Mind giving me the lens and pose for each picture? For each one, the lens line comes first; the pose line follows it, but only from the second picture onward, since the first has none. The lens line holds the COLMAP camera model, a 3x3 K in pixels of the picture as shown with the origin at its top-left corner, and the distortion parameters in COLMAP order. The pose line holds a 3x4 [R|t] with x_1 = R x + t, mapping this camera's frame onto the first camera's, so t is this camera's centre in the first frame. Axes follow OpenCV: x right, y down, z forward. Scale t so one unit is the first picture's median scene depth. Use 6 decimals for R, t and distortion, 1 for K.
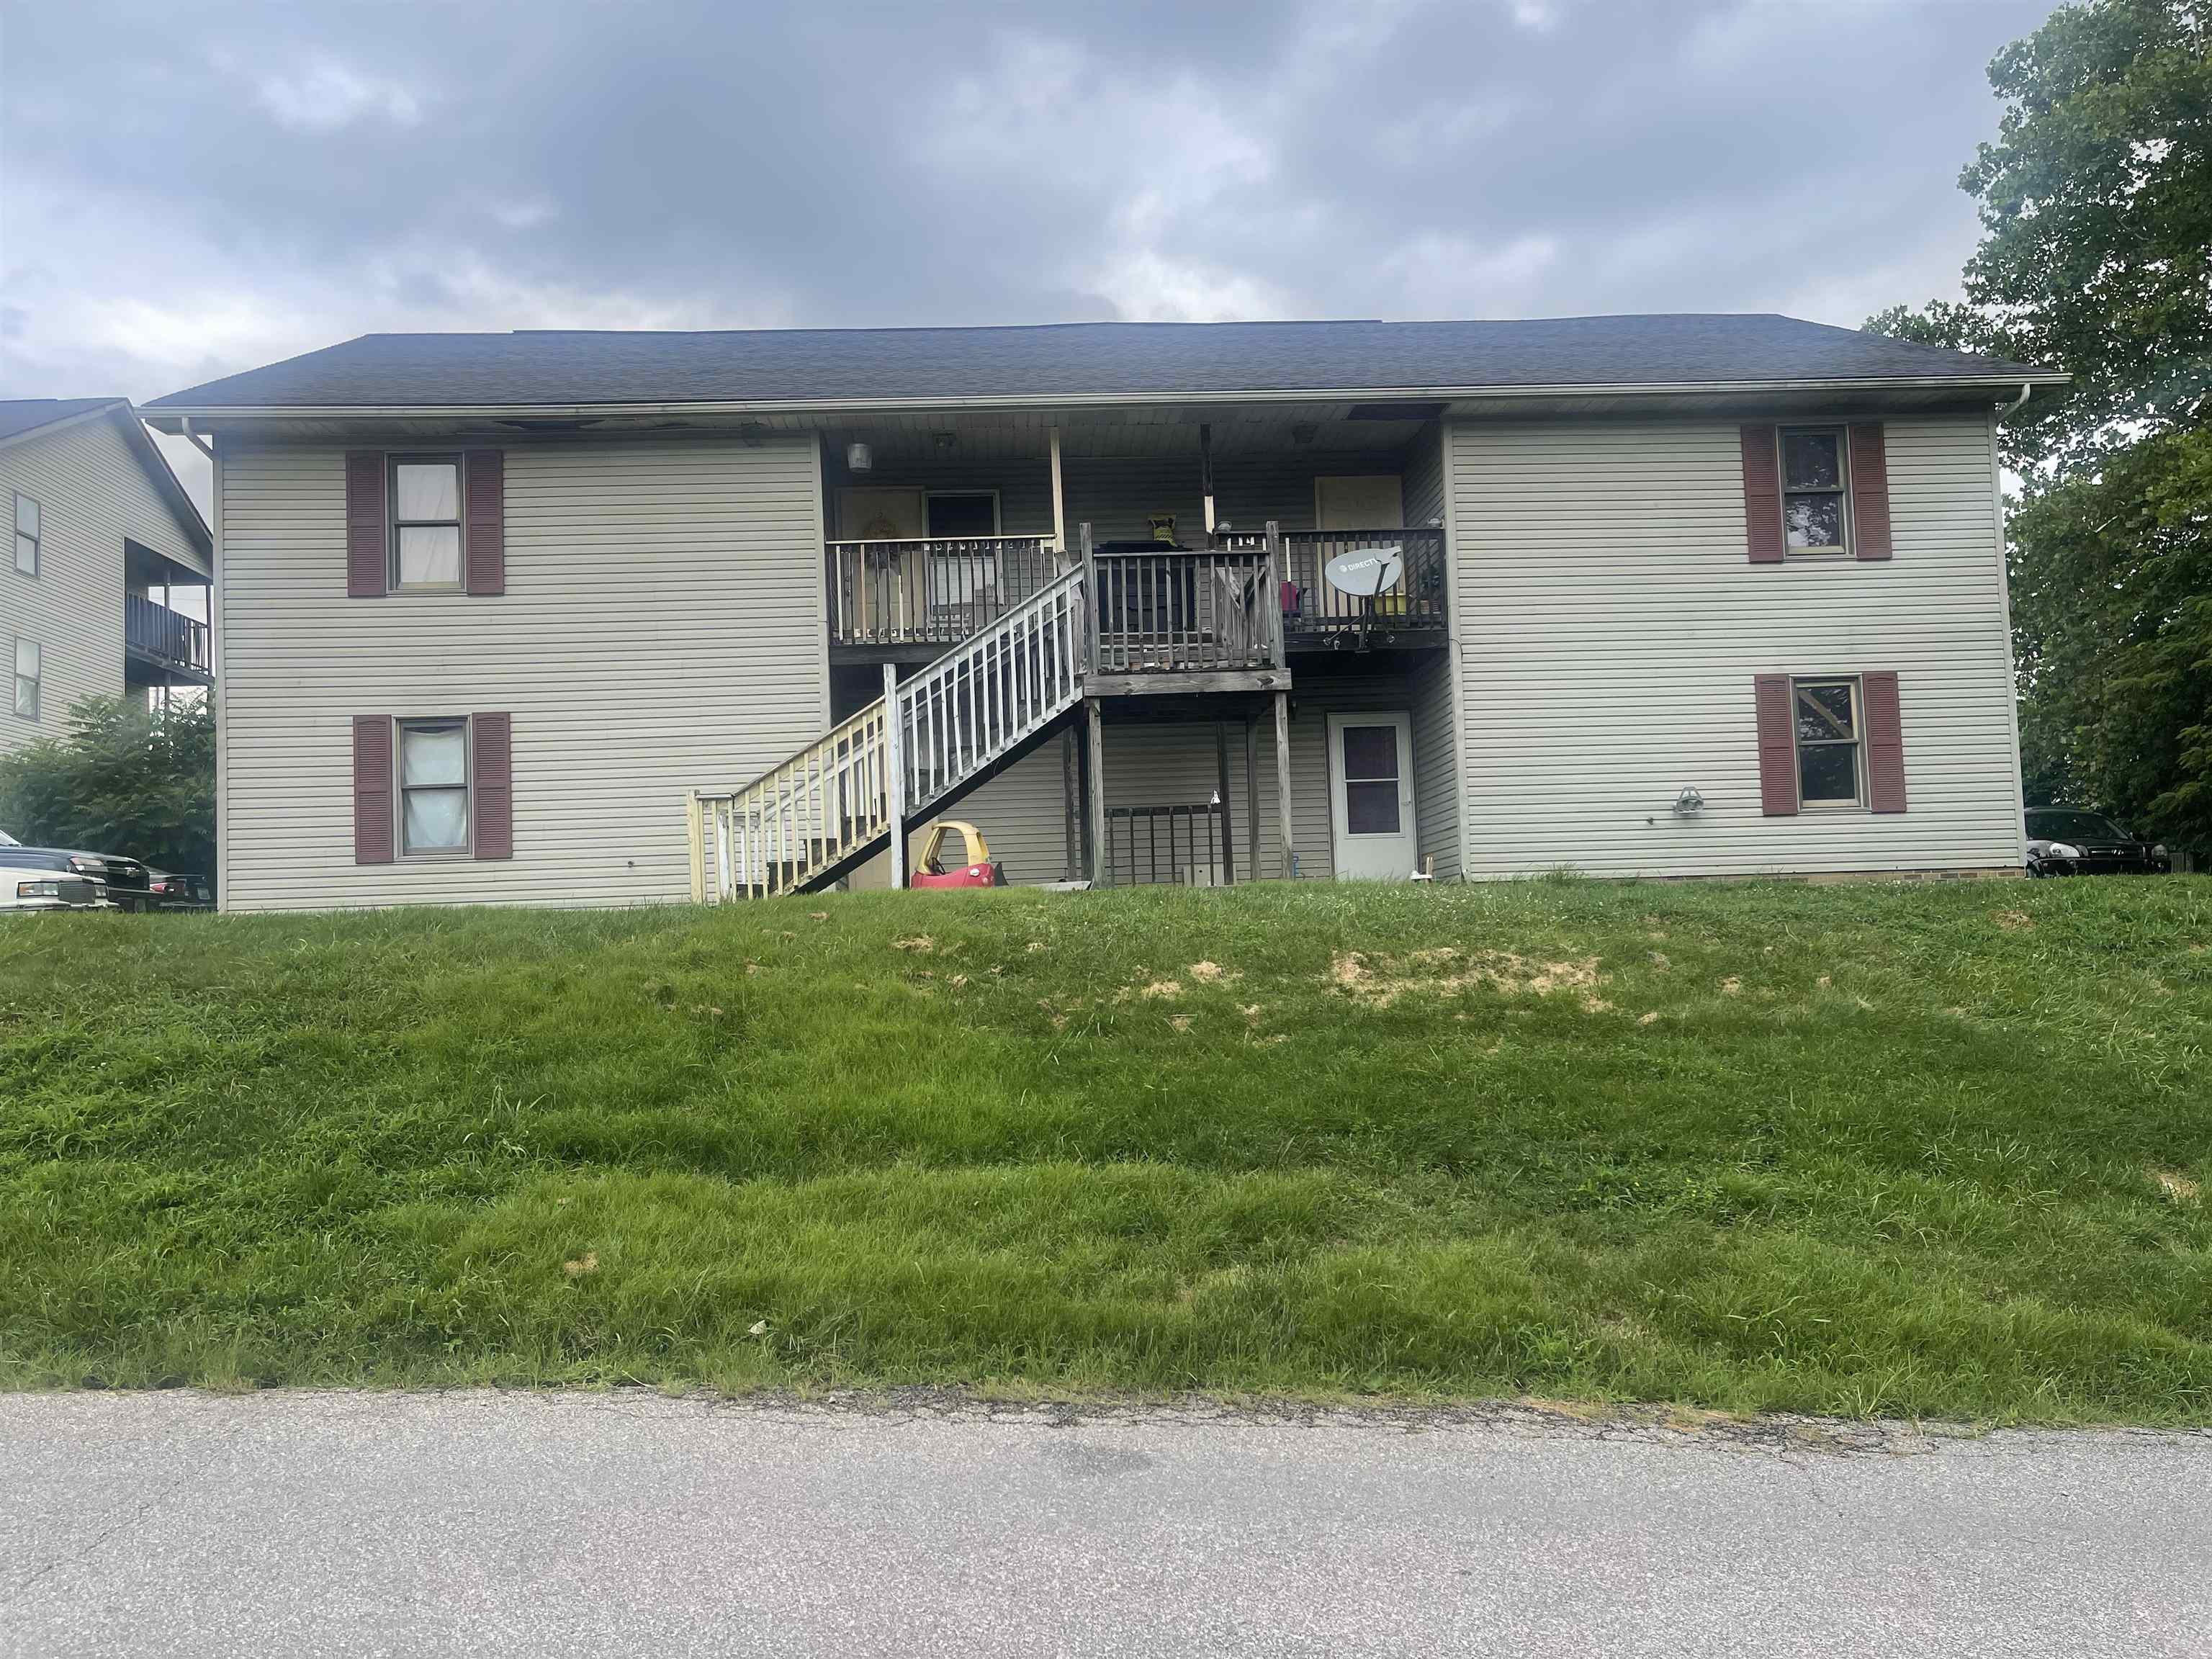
lens RADIAL K [[1662.6, 0, 1091.0], [0, 1662.6, 851.6], [0, 0, 1]] dist [0.079082, -0.114831]
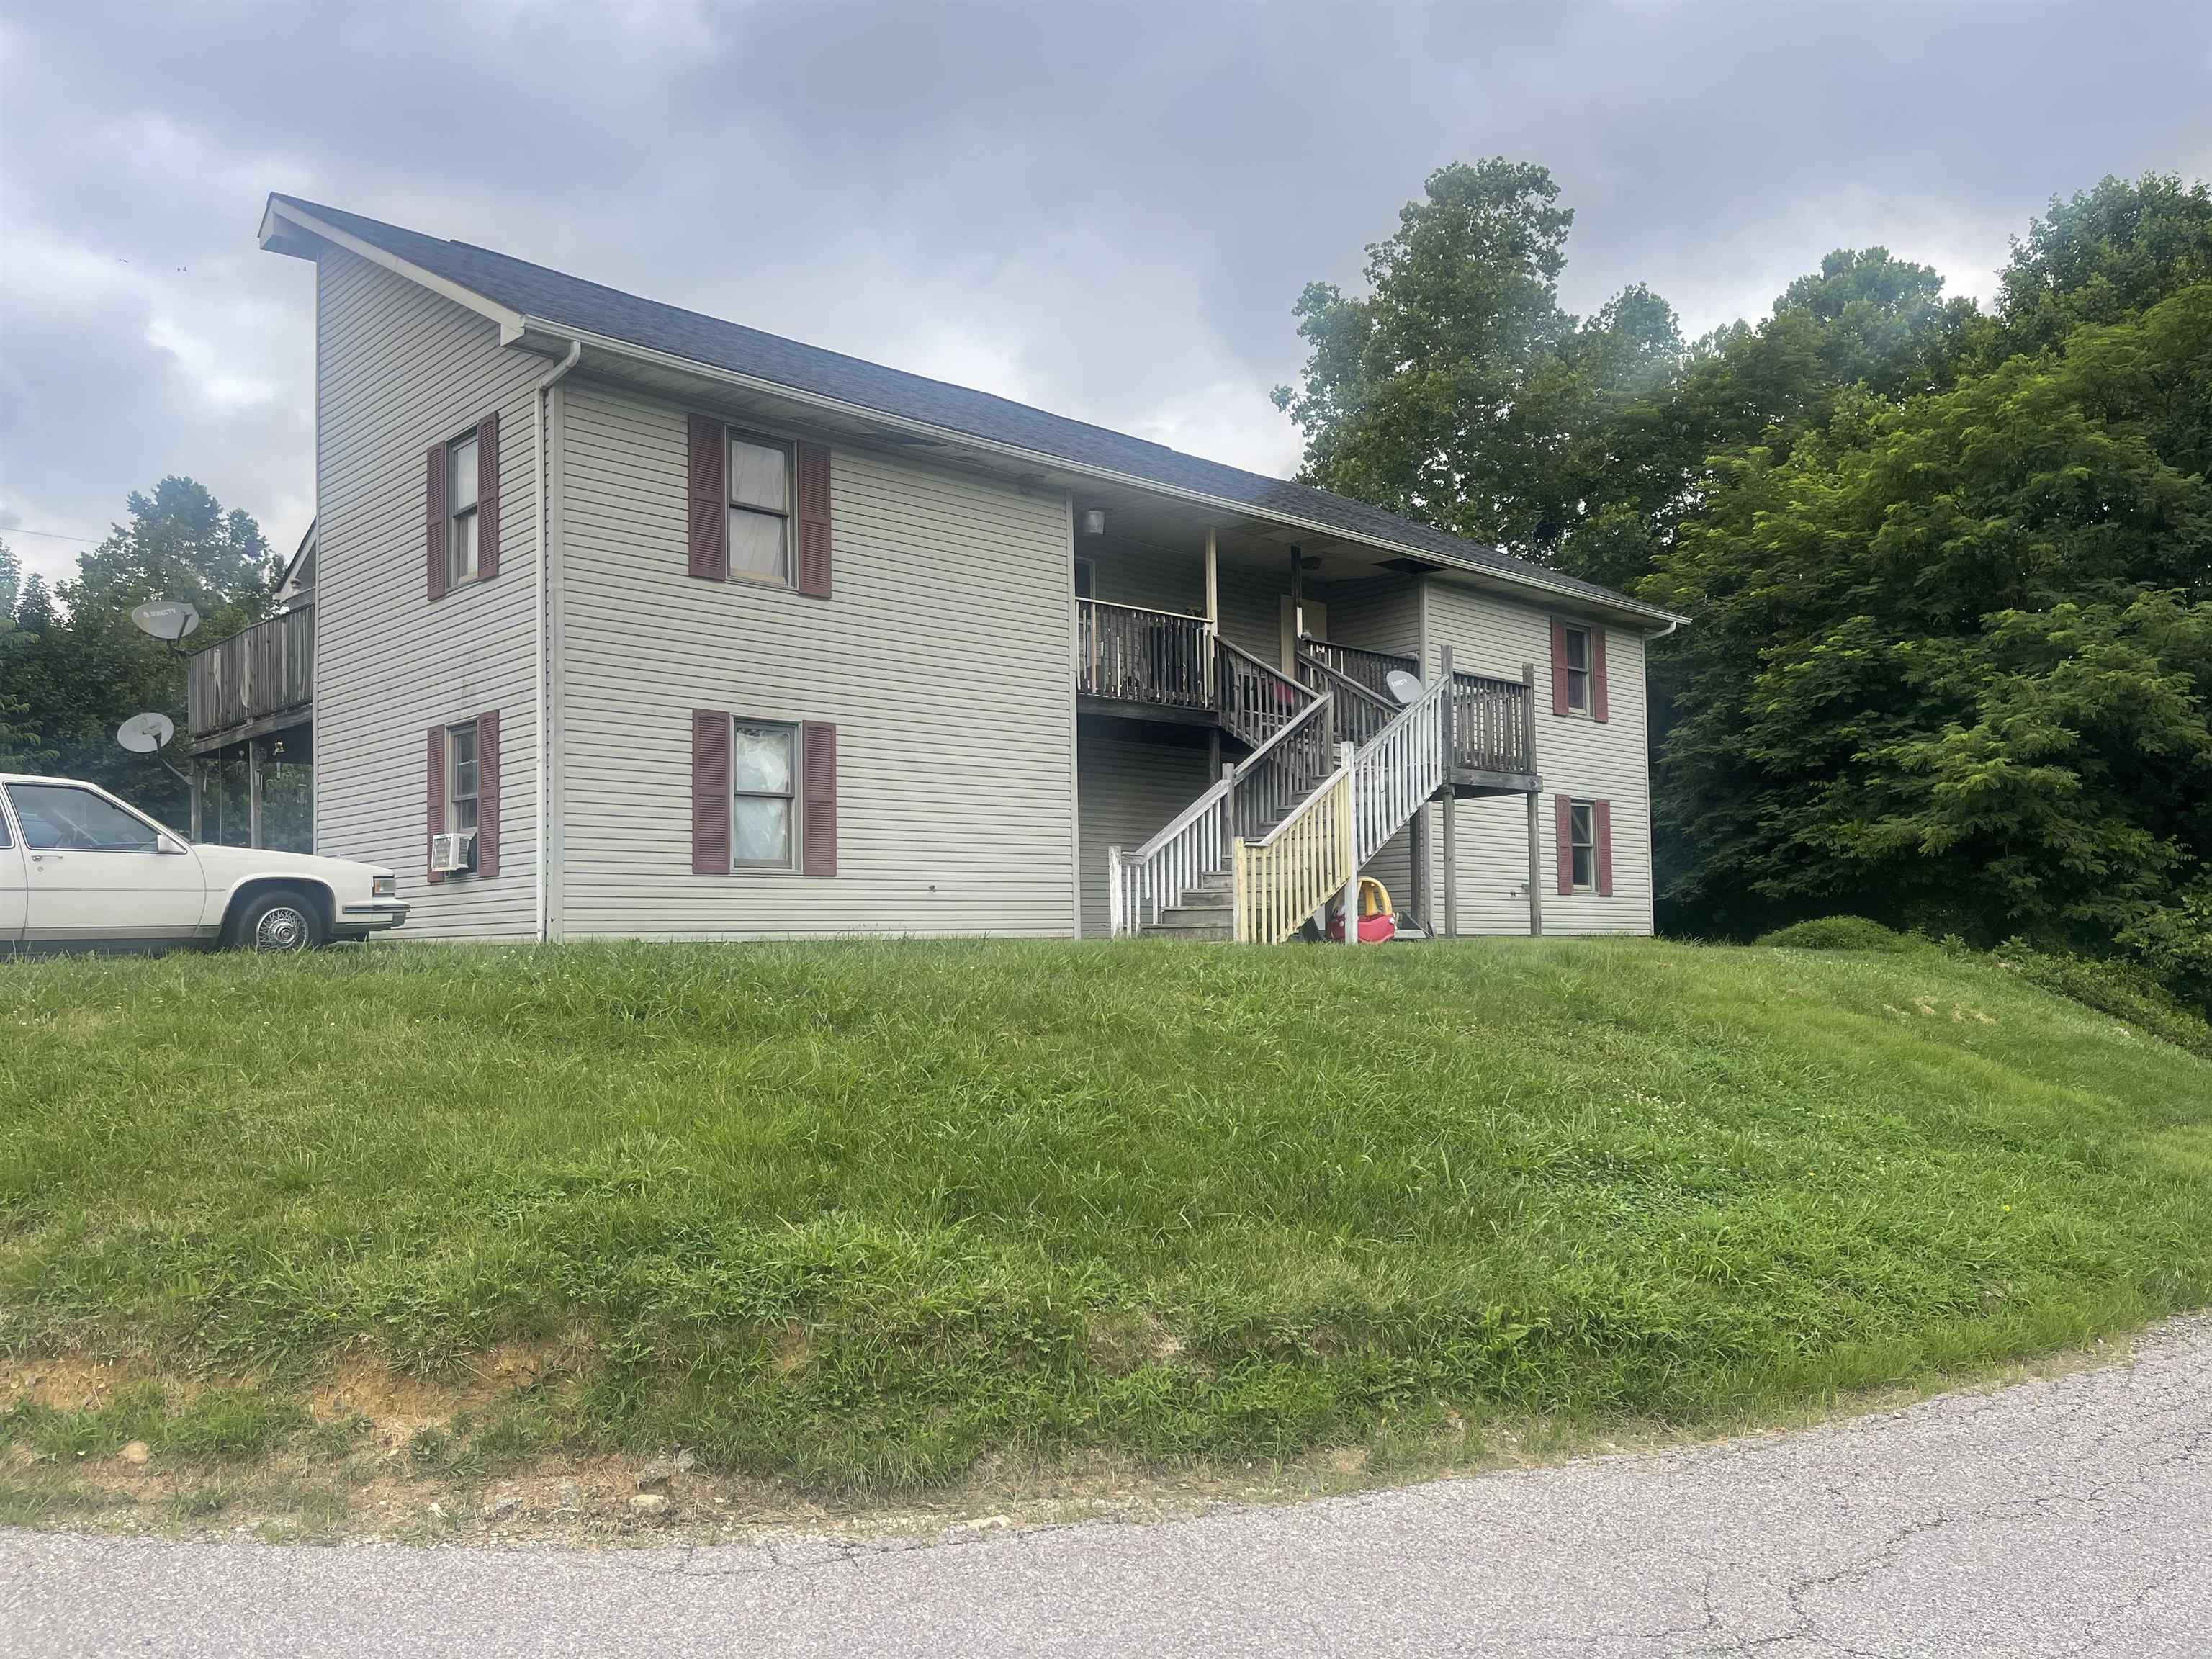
lens RADIAL K [[1662.6, 0, 1091.0], [0, 1662.6, 851.6], [0, 0, 1]] dist [0.079082, -0.114831]
pose [[0.764838, 0.065212, 0.640913, -0.836469], [-0.057520, 0.997803, -0.032884, 0.012669], [-0.641649, -0.011714, 0.766909, 0.173909]]
